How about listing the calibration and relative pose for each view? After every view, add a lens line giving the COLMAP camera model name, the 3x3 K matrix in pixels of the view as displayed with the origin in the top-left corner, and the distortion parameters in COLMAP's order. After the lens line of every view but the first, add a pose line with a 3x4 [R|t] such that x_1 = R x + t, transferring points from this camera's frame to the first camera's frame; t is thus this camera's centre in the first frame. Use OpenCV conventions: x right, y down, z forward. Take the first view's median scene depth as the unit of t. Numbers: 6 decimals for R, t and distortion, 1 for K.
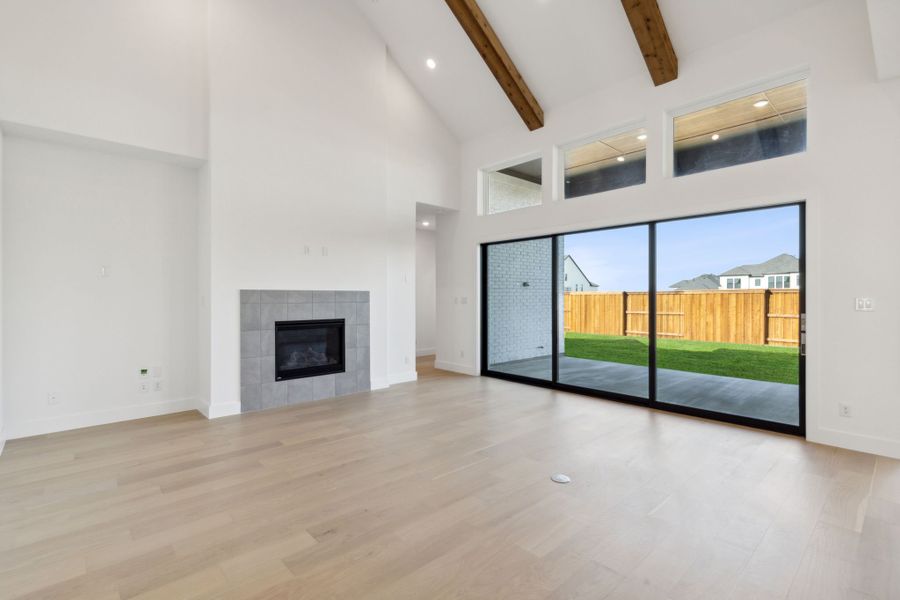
lens RADIAL K [[416.9, 0, 450.9], [0, 416.9, 300.3], [0, 0, 1]] dist [0.000111, -0.000059]
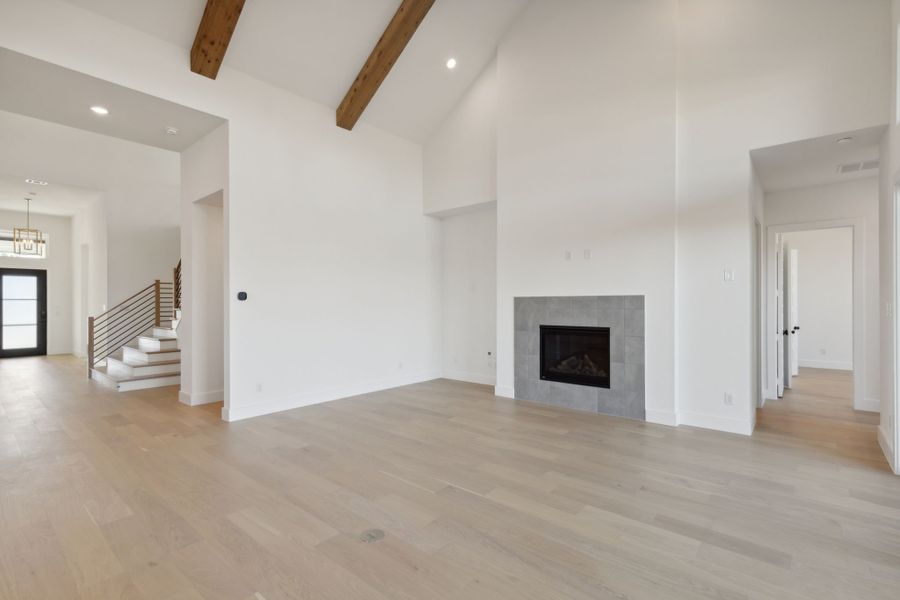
lens RADIAL K [[412.1, 0, 452.6], [0, 412.1, 299.1], [0, 0, 1]] dist [0.000558, 0.000022]
pose [[0.122144, -0.008899, -0.992472, 0.550908], [-0.006515, 0.999931, -0.009768, -0.005153], [0.992491, 0.007659, 0.122078, 0.551453]]
